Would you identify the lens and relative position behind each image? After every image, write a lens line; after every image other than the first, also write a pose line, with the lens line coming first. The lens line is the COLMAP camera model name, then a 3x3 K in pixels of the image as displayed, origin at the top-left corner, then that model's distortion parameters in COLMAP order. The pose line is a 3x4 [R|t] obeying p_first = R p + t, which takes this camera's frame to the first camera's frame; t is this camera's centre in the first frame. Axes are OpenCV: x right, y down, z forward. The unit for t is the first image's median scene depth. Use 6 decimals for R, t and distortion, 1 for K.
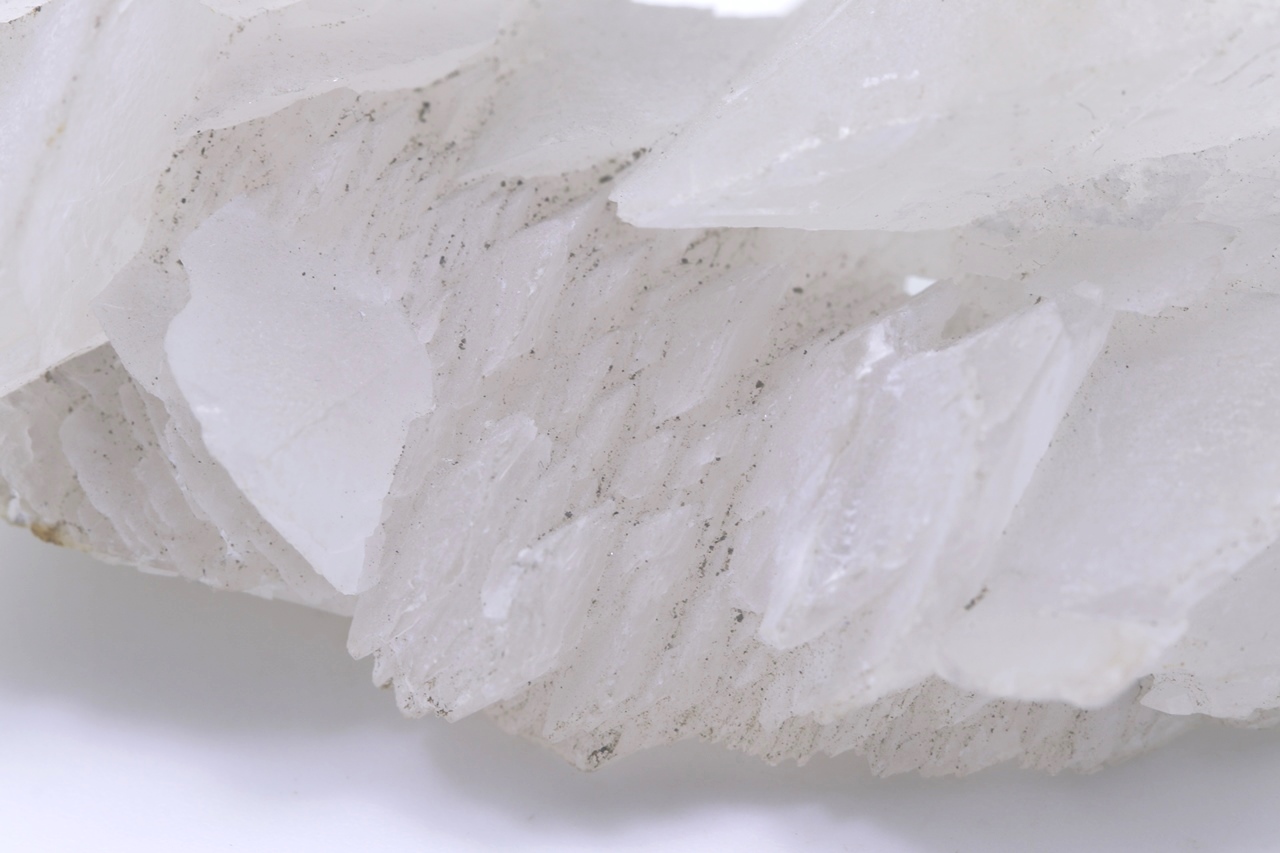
lens RADIAL K [[7847.0, 0, 640.0], [0, 7847.0, 426.5], [0, 0, 1]] dist [-0.187909, -0.946664]
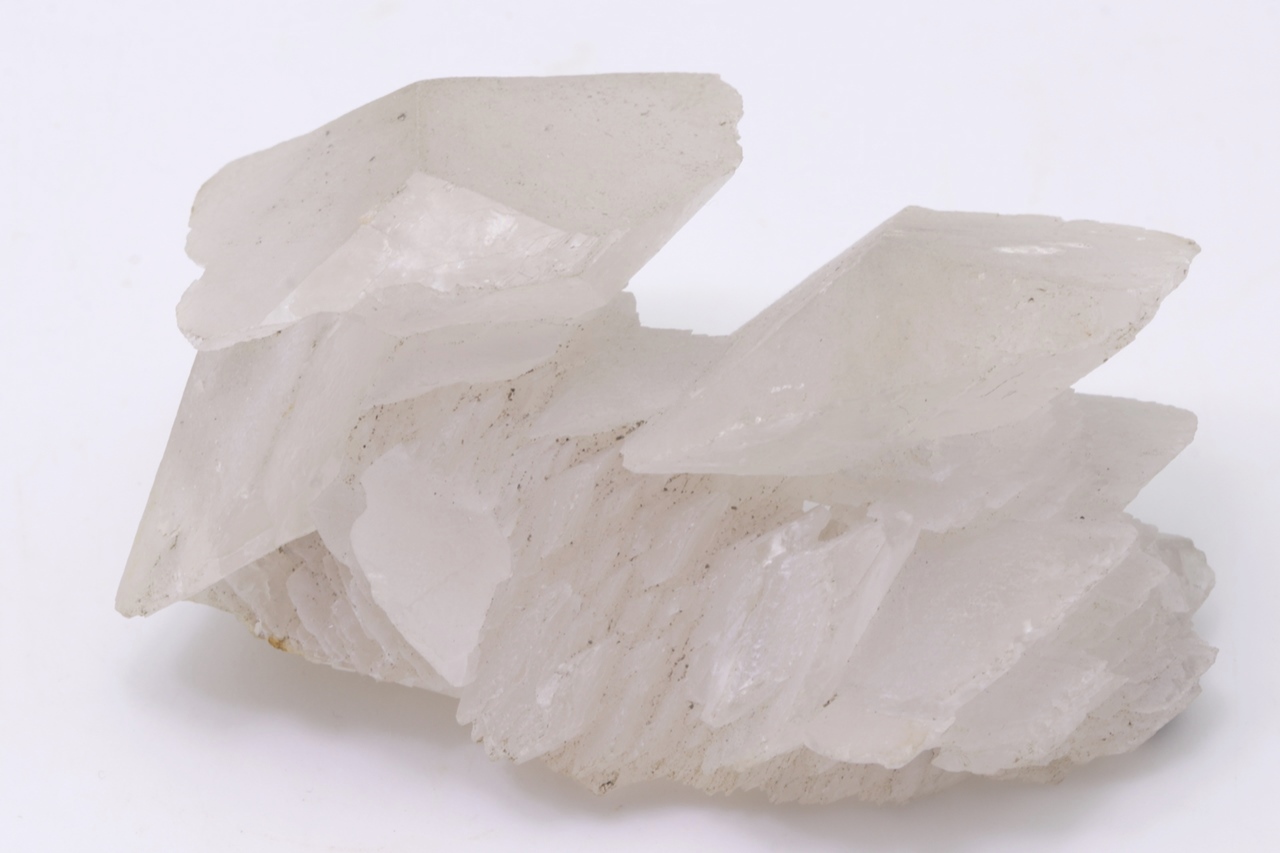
lens RADIAL K [[6965.3, 0, 640.0], [0, 6965.3, 426.5], [0, 0, 1]] dist [-0.190019, -8.307455]
pose [[0.999373, 0.024230, -0.025834, 0.038480], [-0.024097, 0.999695, 0.005438, -0.042768], [0.025958, -0.004812, 0.999651, -0.477505]]
